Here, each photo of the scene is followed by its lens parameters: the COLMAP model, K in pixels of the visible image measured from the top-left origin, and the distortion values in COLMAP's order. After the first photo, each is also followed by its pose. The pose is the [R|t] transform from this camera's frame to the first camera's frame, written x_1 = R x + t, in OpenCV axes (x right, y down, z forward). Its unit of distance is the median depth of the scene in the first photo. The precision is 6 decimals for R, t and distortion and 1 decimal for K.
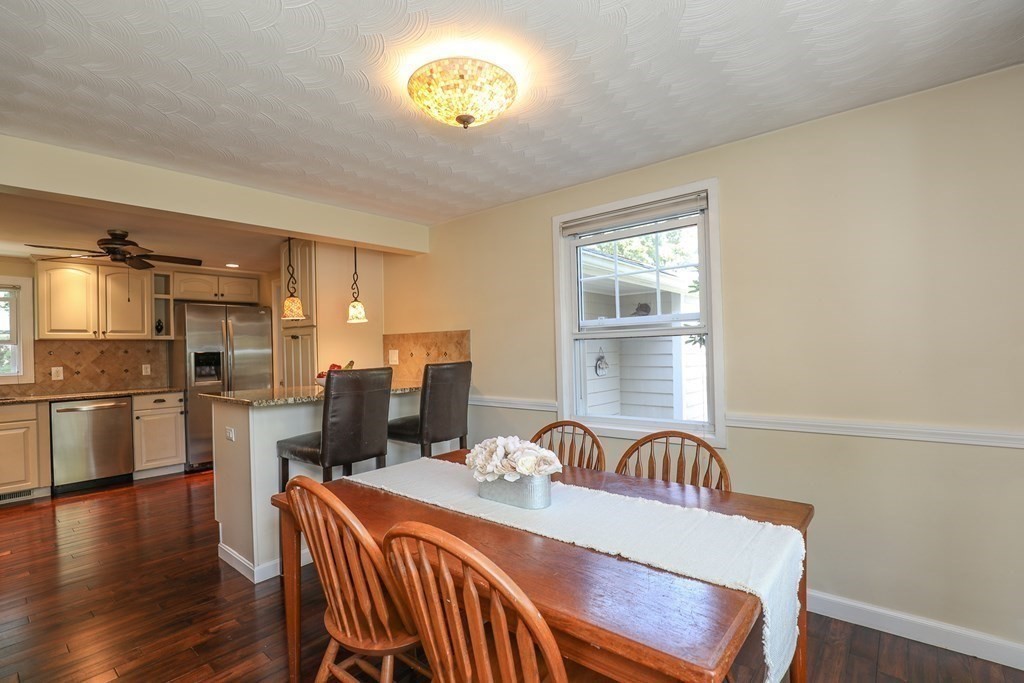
lens RADIAL K [[476.0, 0, 514.1], [0, 476.0, 347.7], [0, 0, 1]] dist [-0.026744, 0.001684]
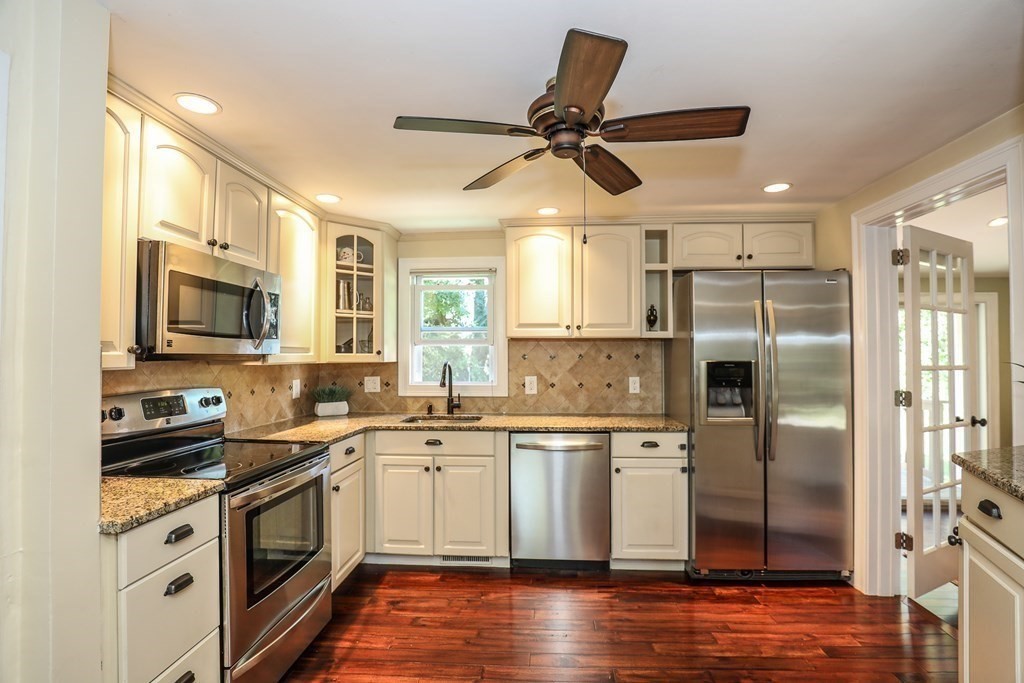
lens RADIAL K [[476.0, 0, 514.1], [0, 476.0, 347.7], [0, 0, 1]] dist [-0.026744, 0.001684]
pose [[0.592072, 0.009287, -0.805831, -0.377271], [-0.011100, 0.999933, 0.003368, -0.004858], [0.805808, 0.006950, 0.592136, 0.506743]]
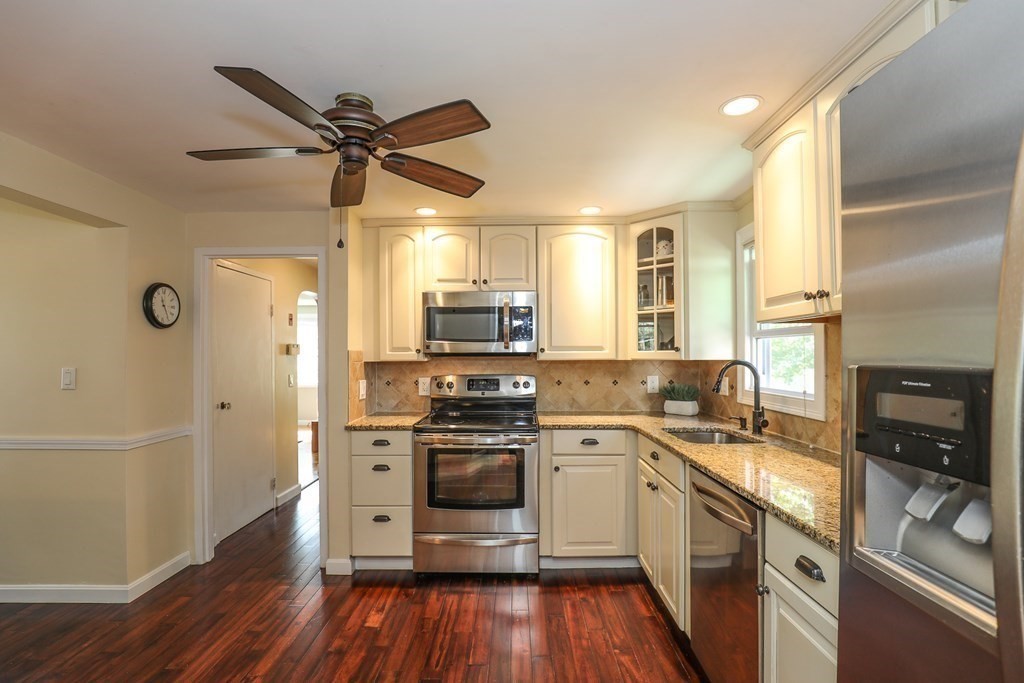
lens RADIAL K [[476.0, 0, 514.1], [0, 476.0, 347.7], [0, 0, 1]] dist [-0.026744, 0.001684]
pose [[-0.764219, 0.017562, -0.644717, -0.480051], [0.024095, 0.999709, -0.001329, 0.000268], [0.644506, -0.016550, -0.764420, 1.062192]]
